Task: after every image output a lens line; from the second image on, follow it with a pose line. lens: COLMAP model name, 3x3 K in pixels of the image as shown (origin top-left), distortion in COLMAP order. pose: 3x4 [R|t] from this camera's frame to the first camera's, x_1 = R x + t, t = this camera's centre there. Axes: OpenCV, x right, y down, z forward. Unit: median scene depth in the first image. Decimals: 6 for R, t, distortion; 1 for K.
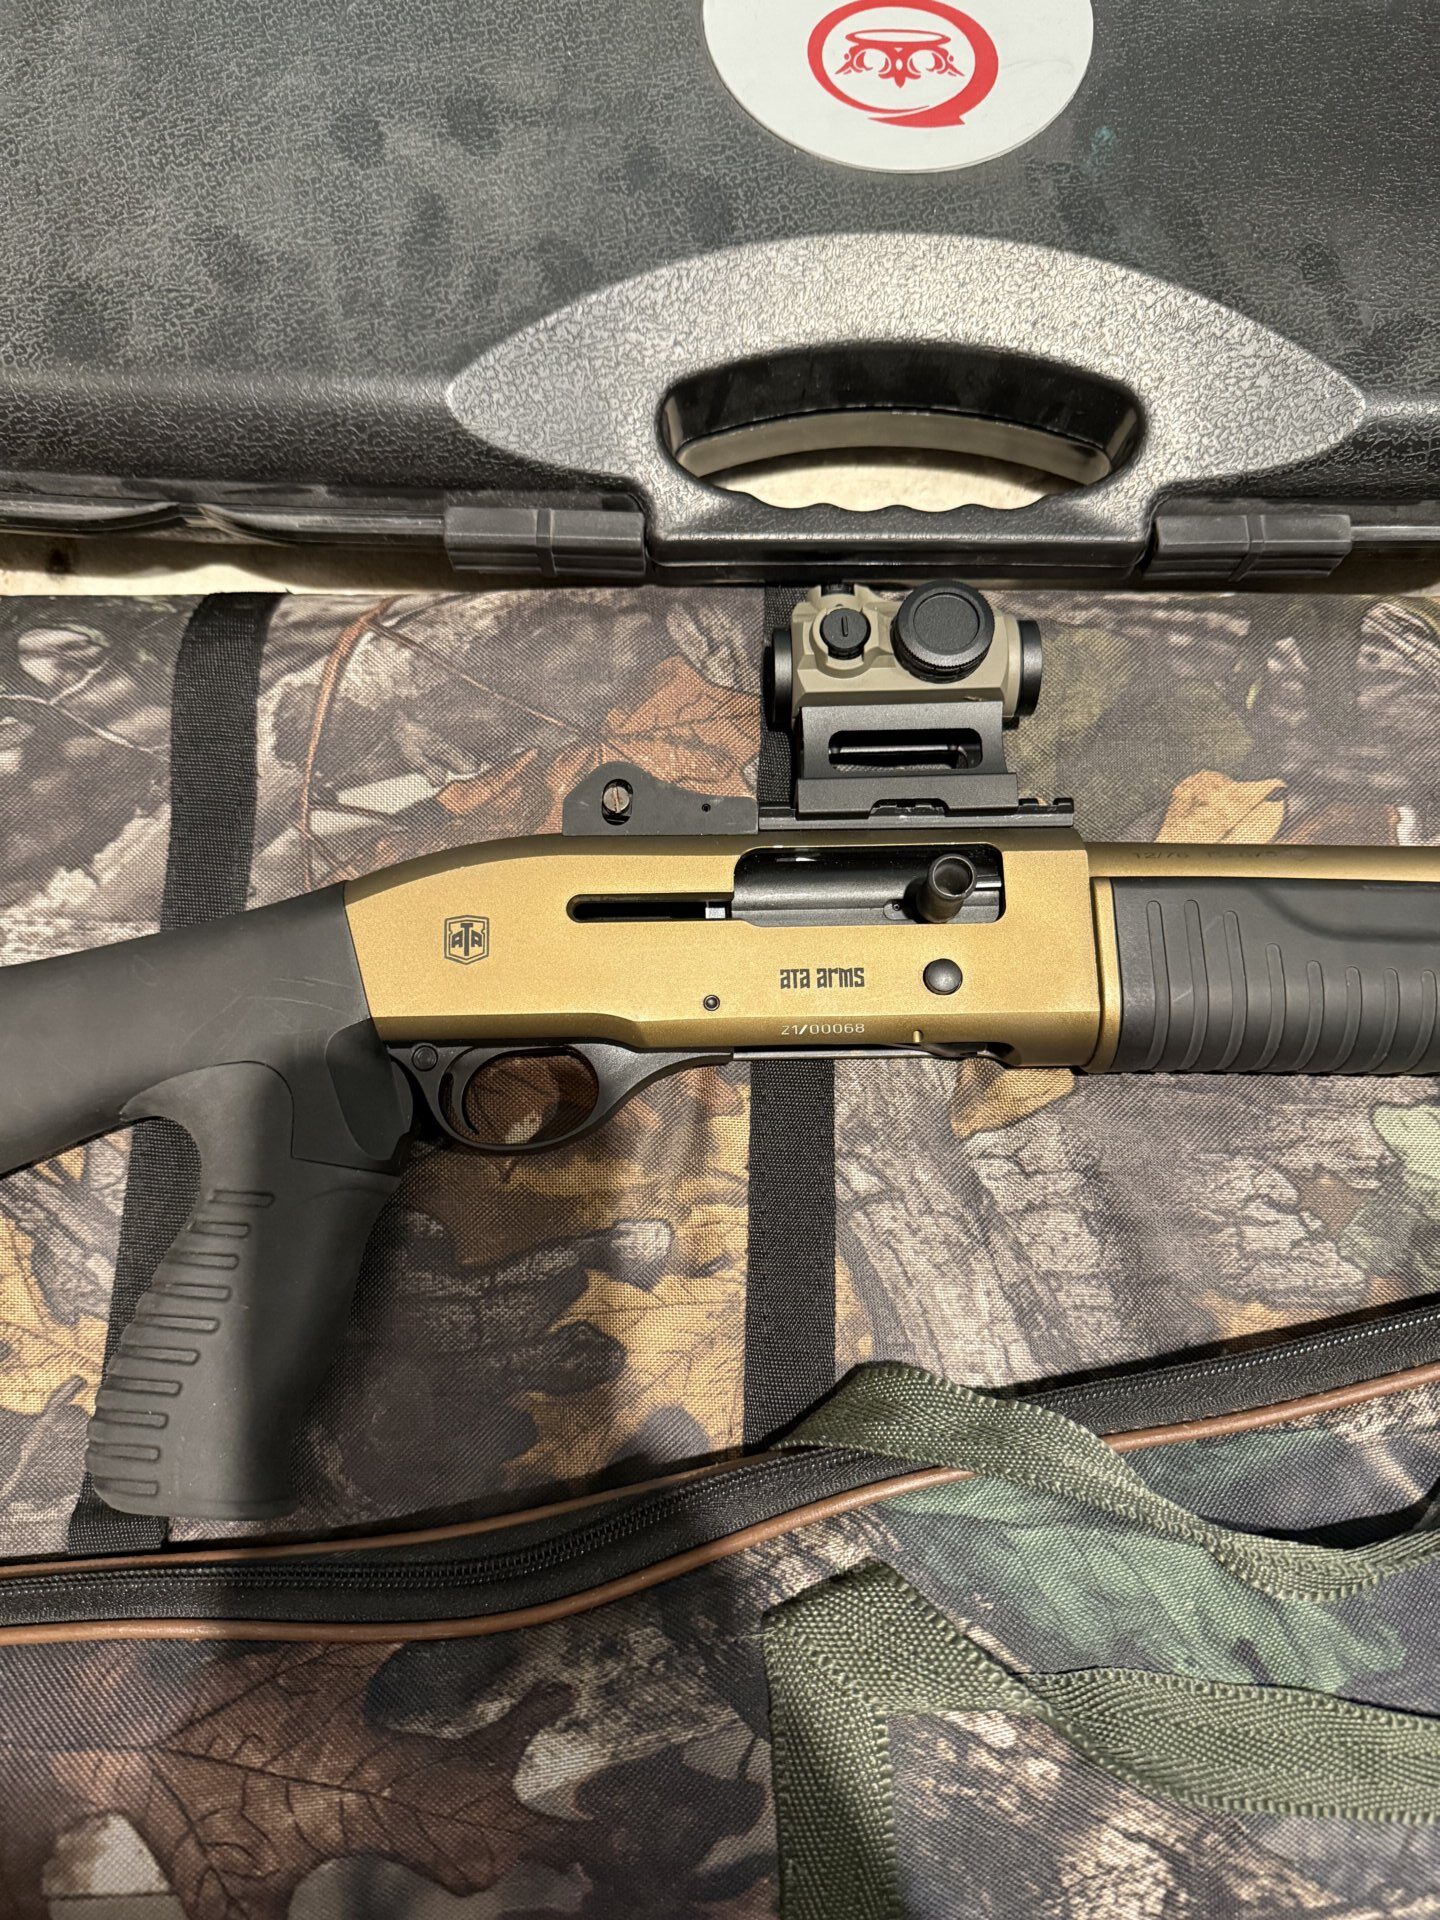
lens RADIAL K [[1357.2, 0, 717.2], [0, 1357.2, 960.8], [0, 0, 1]] dist [0.039986, -0.112616]
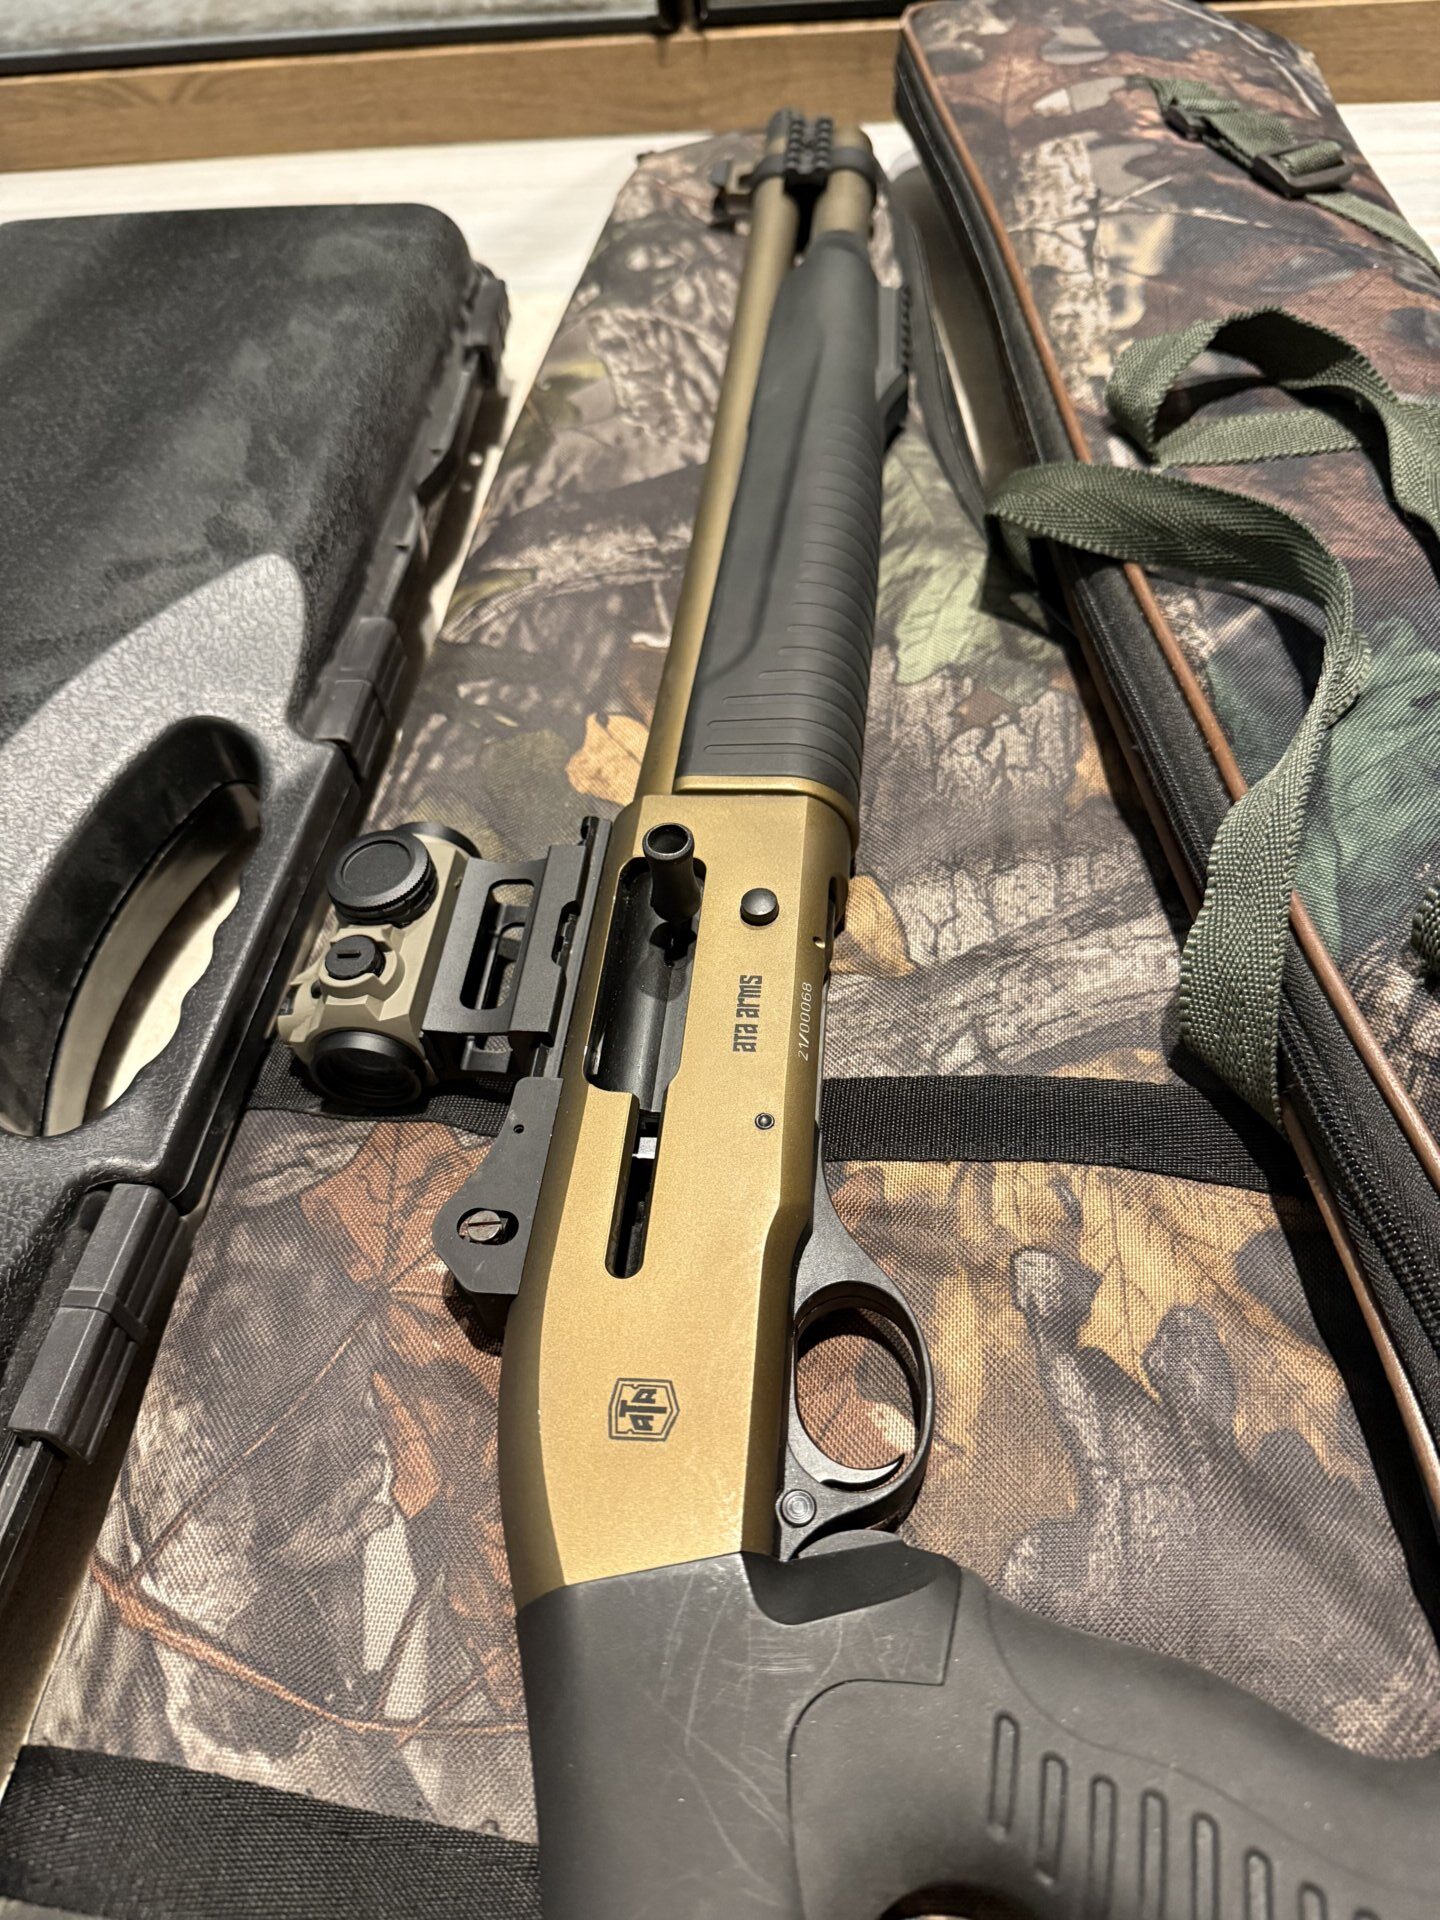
lens RADIAL K [[1357.2, 0, 717.2], [0, 1357.2, 960.8], [0, 0, 1]] dist [0.039986, -0.112616]
pose [[0.114590, -0.785219, 0.608523, -0.410823], [0.982971, 0.178203, 0.044846, -0.049818], [-0.143655, 0.593021, 0.792268, 0.268239]]
